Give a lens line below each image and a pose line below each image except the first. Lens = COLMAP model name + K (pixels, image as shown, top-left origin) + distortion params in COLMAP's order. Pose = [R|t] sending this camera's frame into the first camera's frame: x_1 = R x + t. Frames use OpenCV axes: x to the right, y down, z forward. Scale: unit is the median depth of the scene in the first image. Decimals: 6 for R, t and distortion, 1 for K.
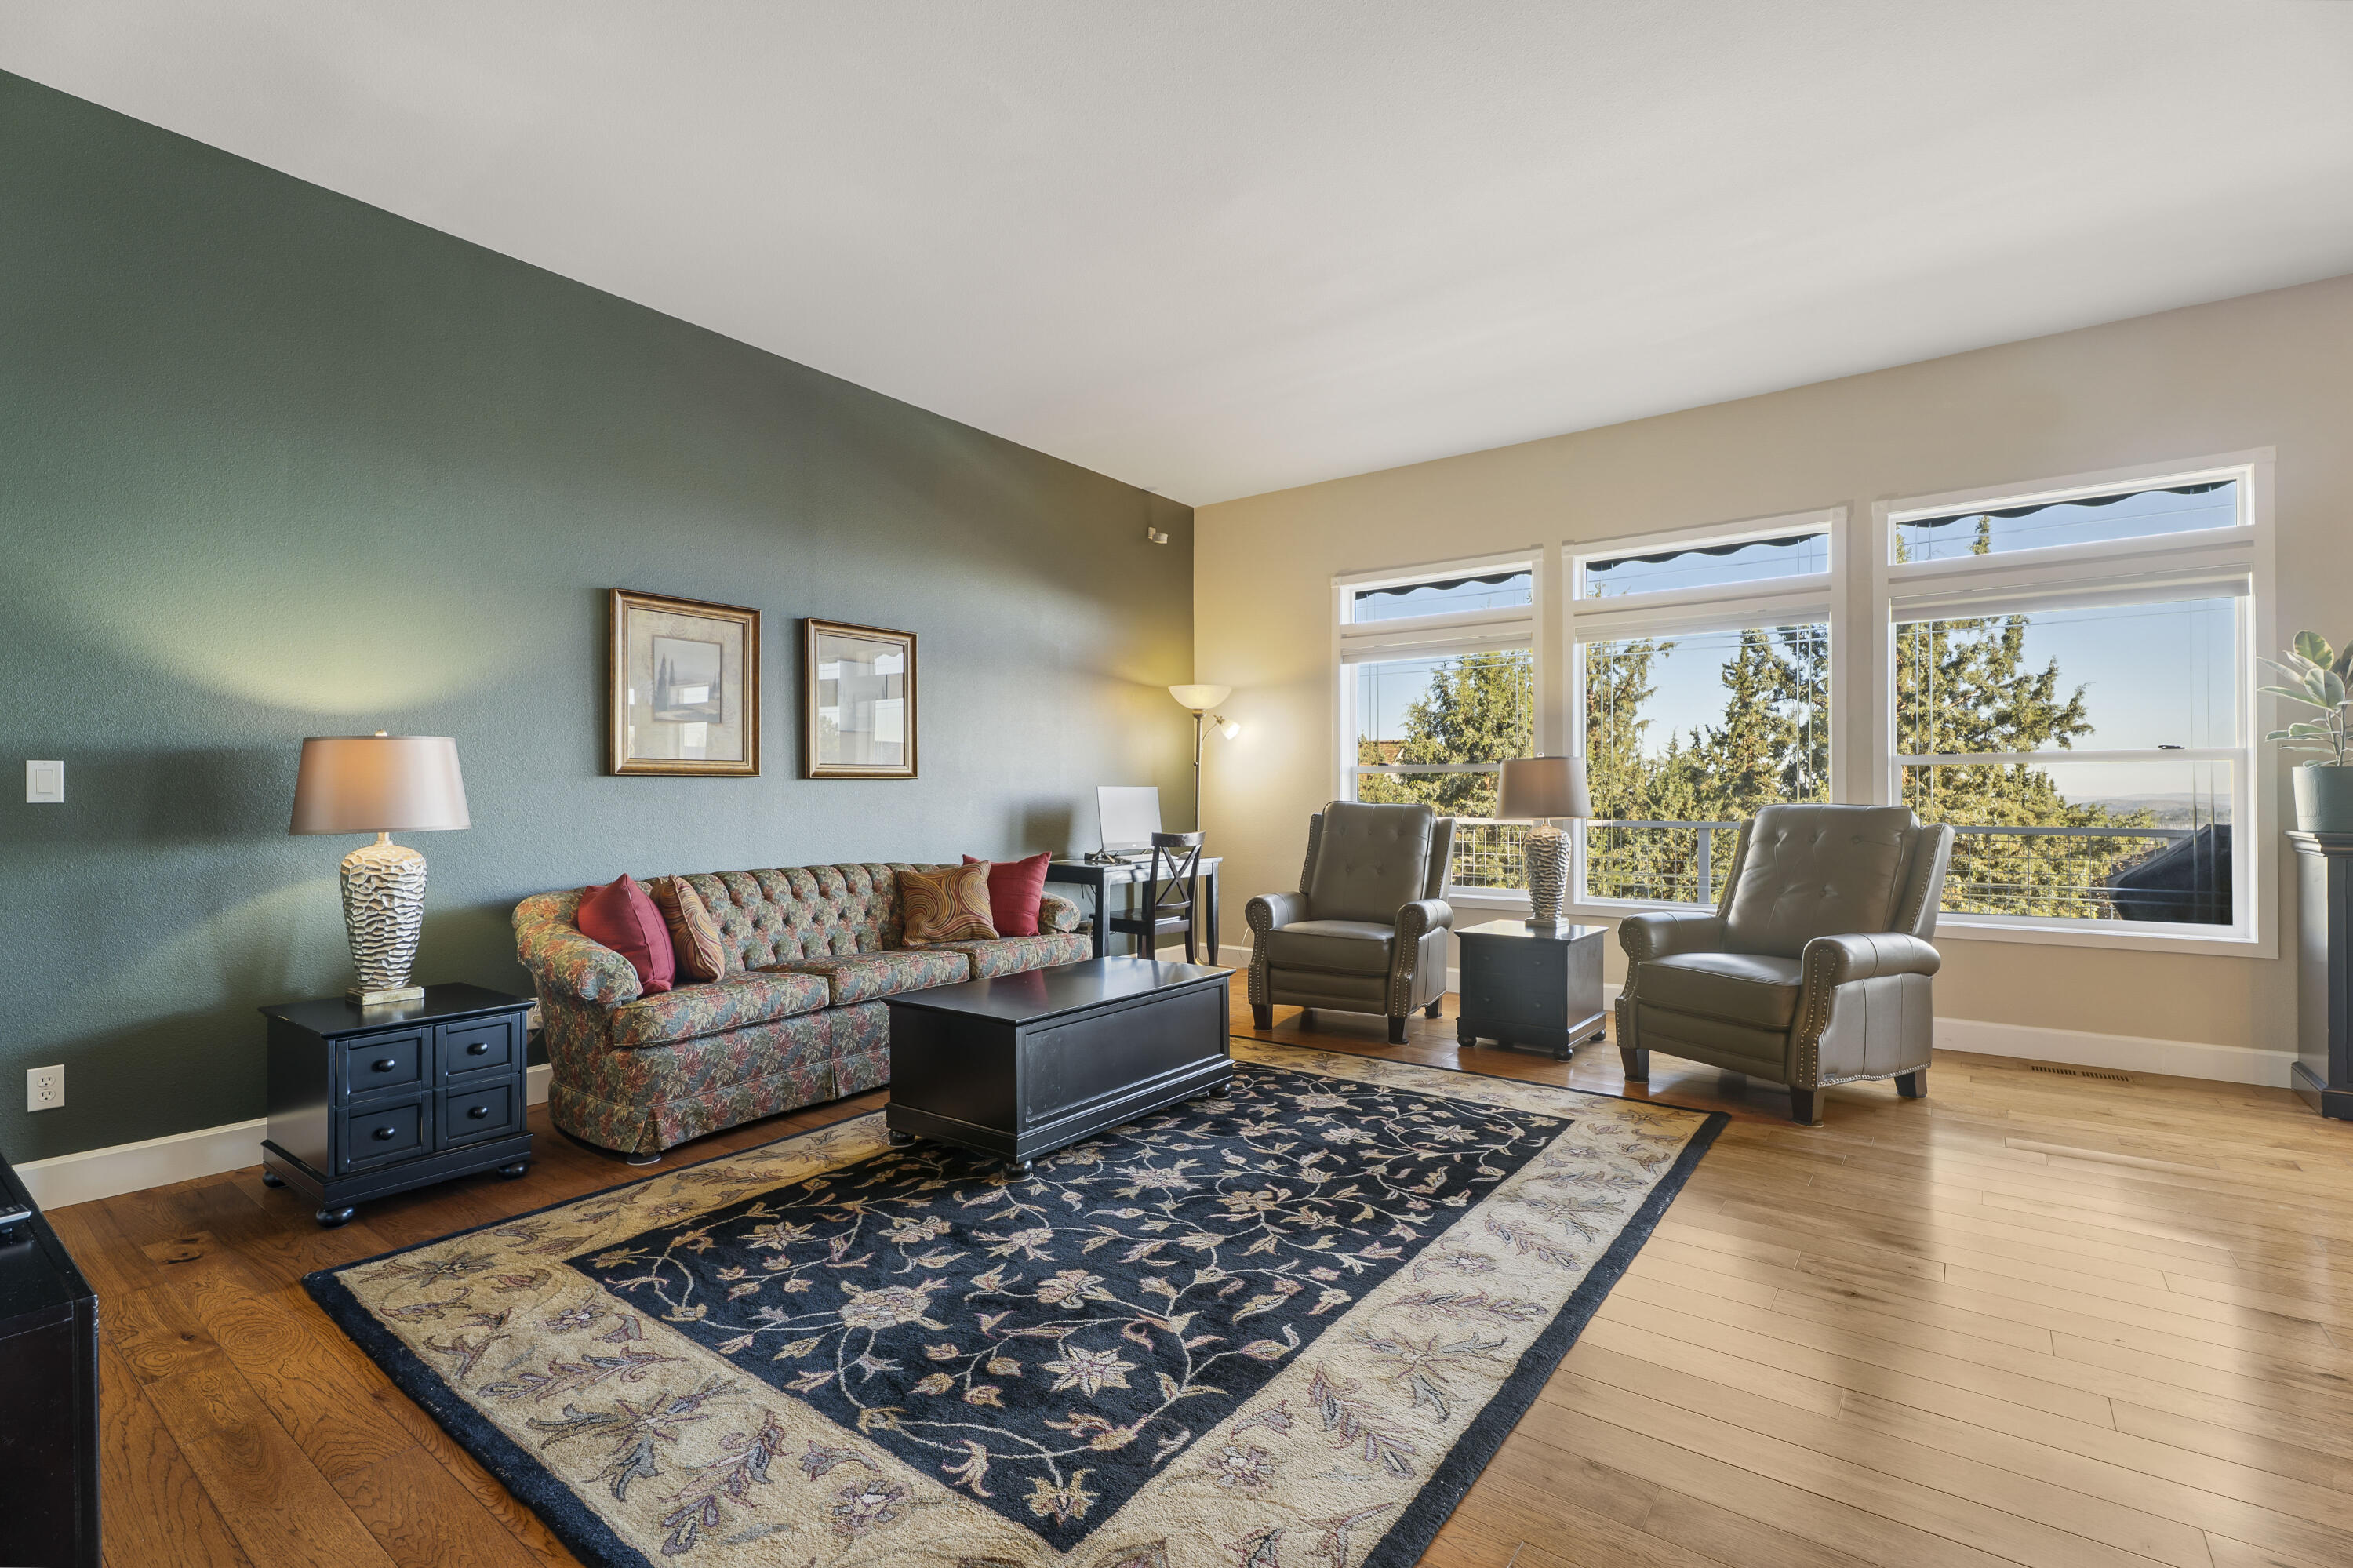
lens RADIAL K [[1068.4, 0, 1161.5], [0, 1068.4, 793.8], [0, 0, 1]] dist [-0.004599, 0.000101]
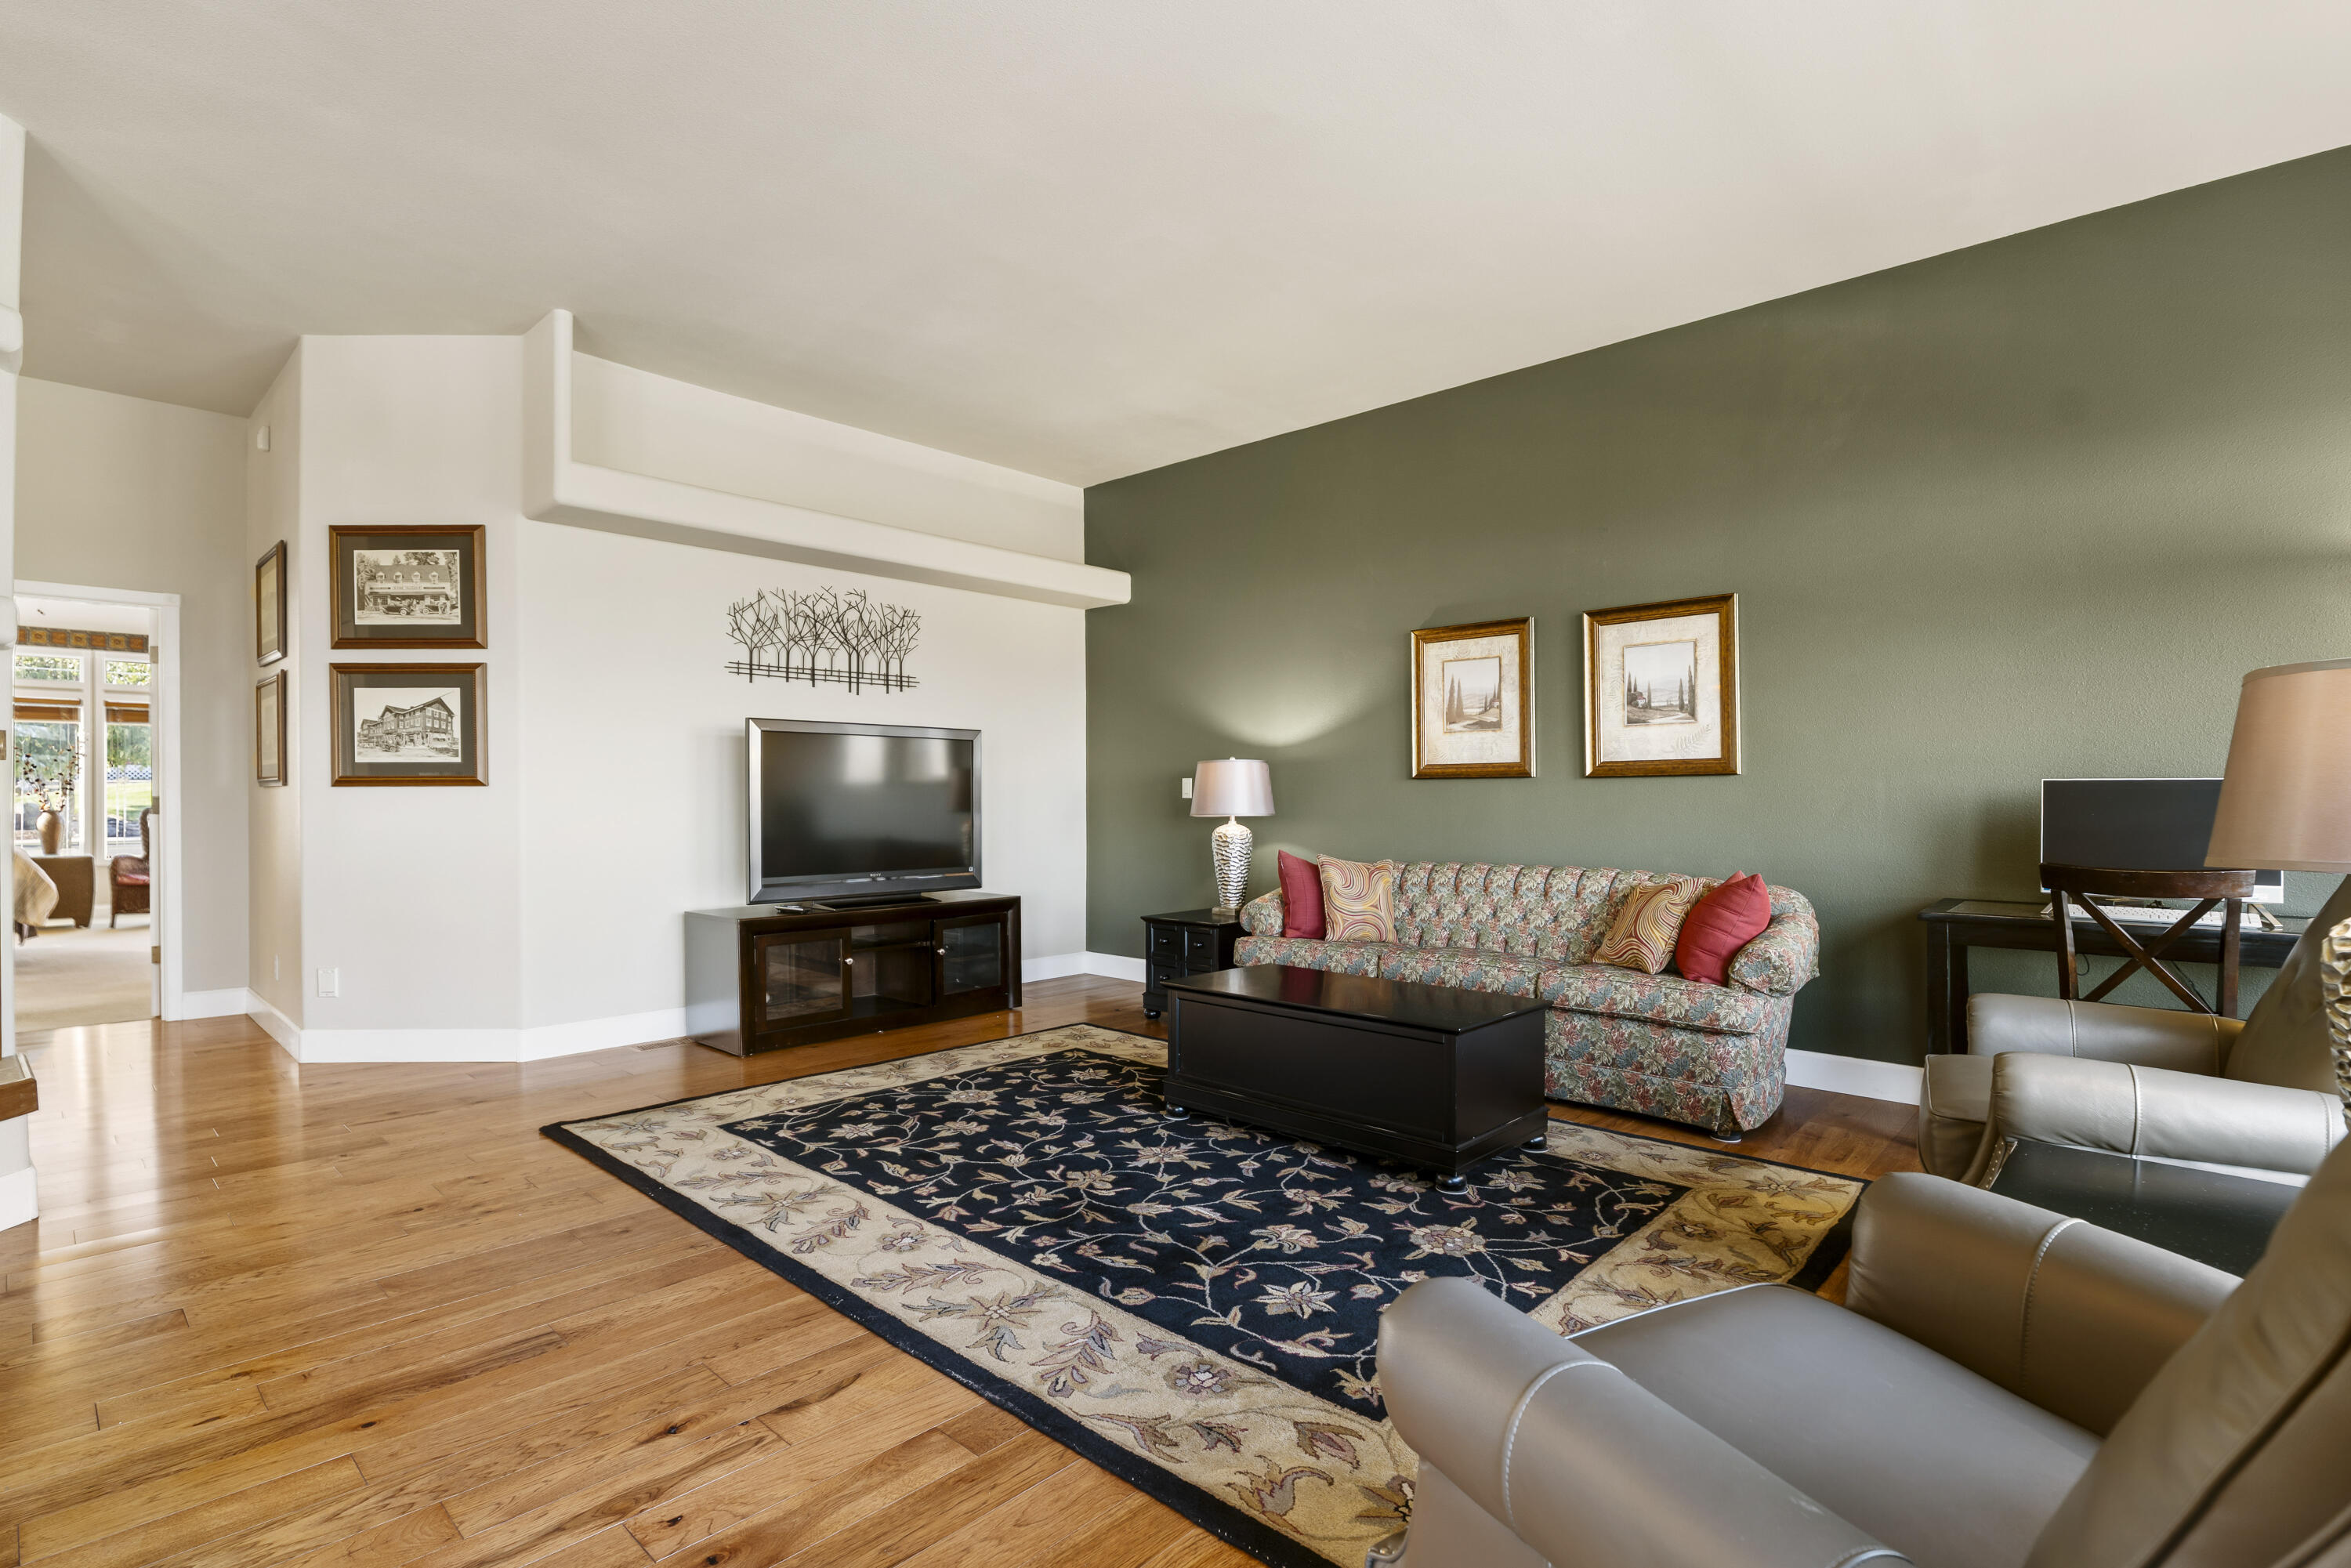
lens RADIAL K [[1067.4, 0, 1115.2], [0, 1067.4, 790.2], [0, 0, 1]] dist [-0.004599, 0.000101]
pose [[-0.125846, -0.003362, -0.992044, 1.176753], [0.010136, 0.999938, -0.004674, -0.000892], [0.991998, -0.010644, -0.125804, 1.206136]]
